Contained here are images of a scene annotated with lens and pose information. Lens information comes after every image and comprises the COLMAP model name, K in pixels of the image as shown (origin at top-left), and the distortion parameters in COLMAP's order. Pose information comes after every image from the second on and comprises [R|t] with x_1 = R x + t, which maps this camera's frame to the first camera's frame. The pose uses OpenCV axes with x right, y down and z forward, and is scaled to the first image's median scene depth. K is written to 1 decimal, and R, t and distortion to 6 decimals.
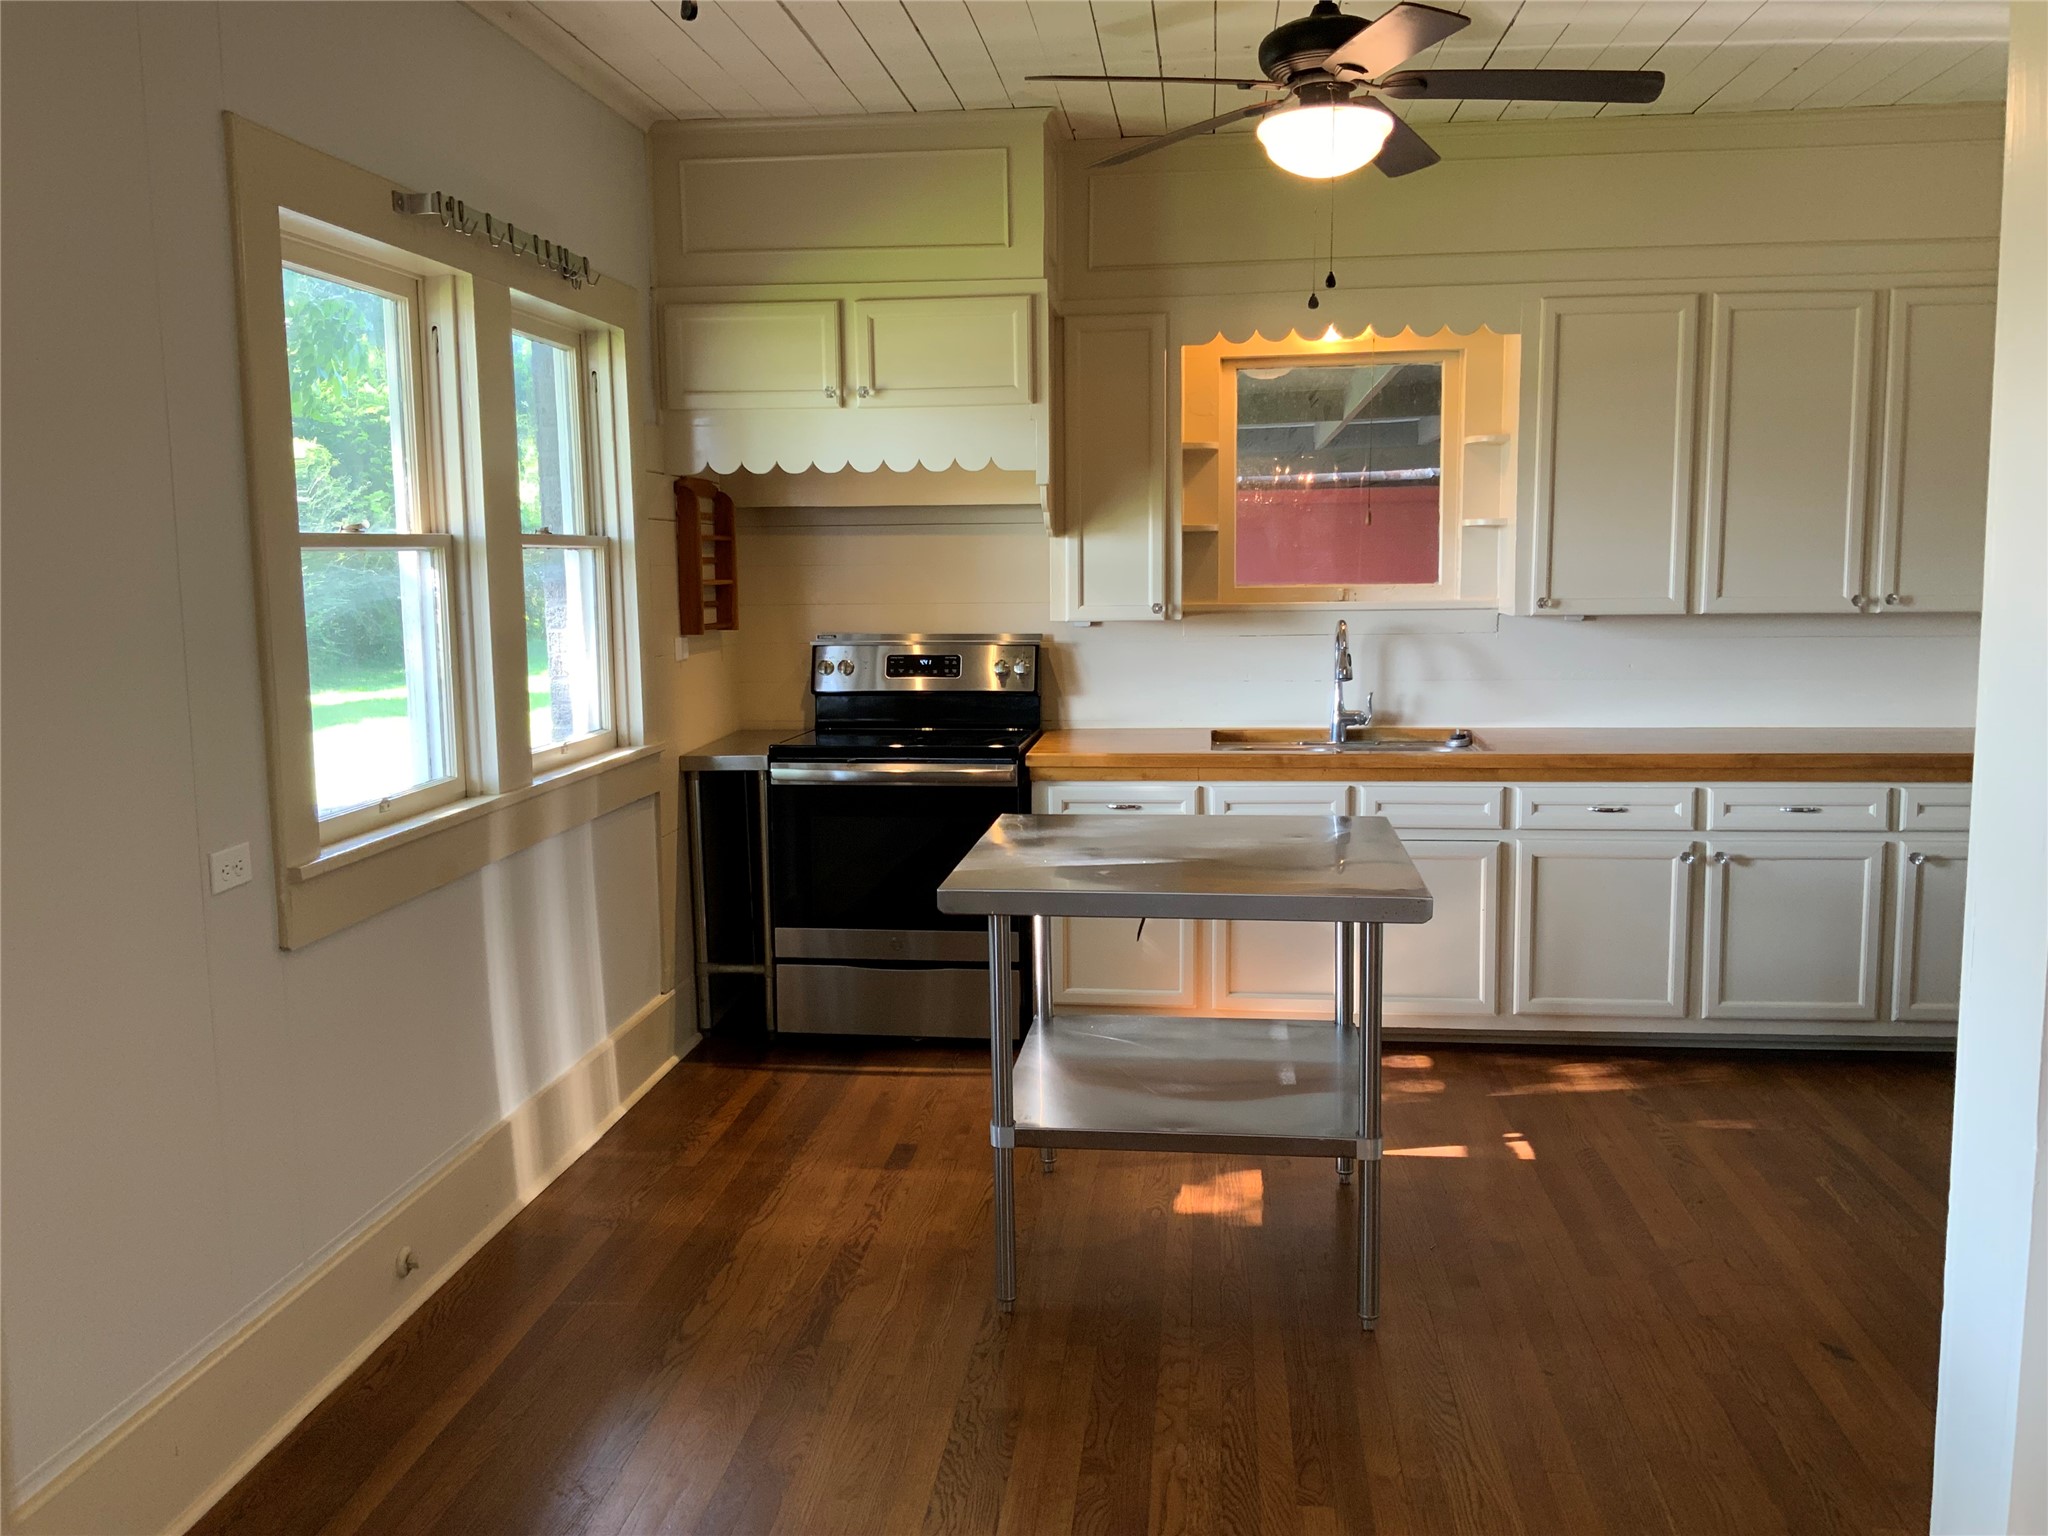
lens RADIAL K [[1672.4, 0, 1021.4], [0, 1672.4, 761.0], [0, 0, 1]] dist [0.112844, -0.231344]
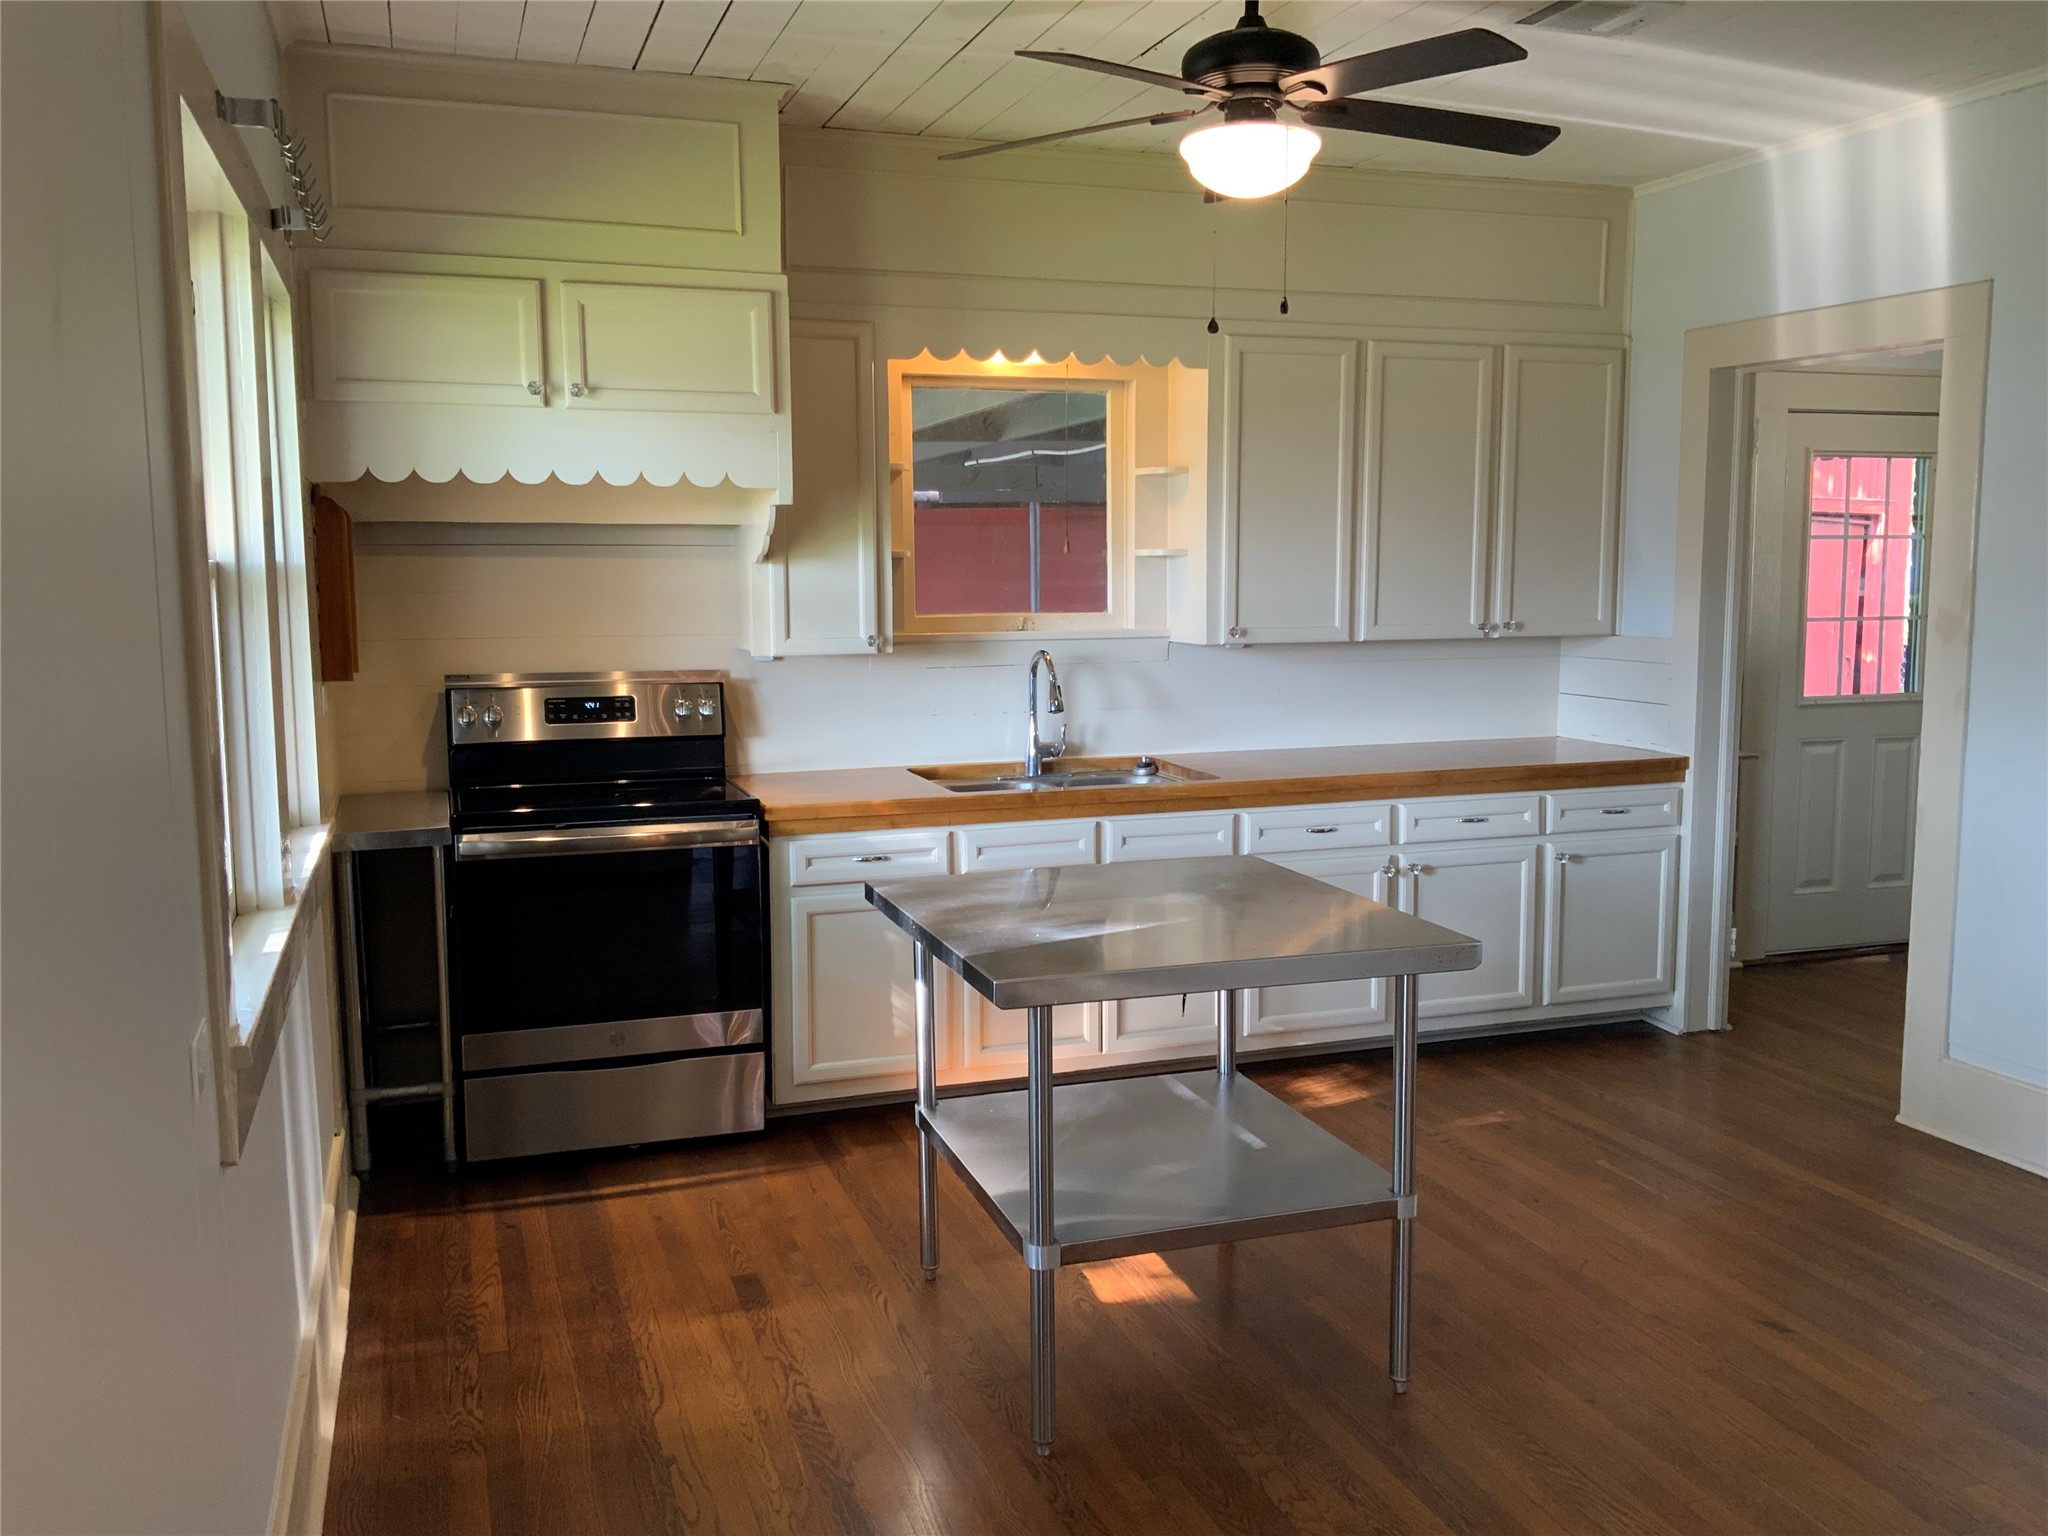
lens RADIAL K [[1672.4, 0, 1021.4], [0, 1672.4, 761.0], [0, 0, 1]] dist [0.112844, -0.231344]
pose [[0.904214, -0.043357, 0.424873, -0.253285], [0.047539, 0.998869, 0.000760, -0.022972], [-0.424426, 0.019511, 0.905253, 0.137892]]
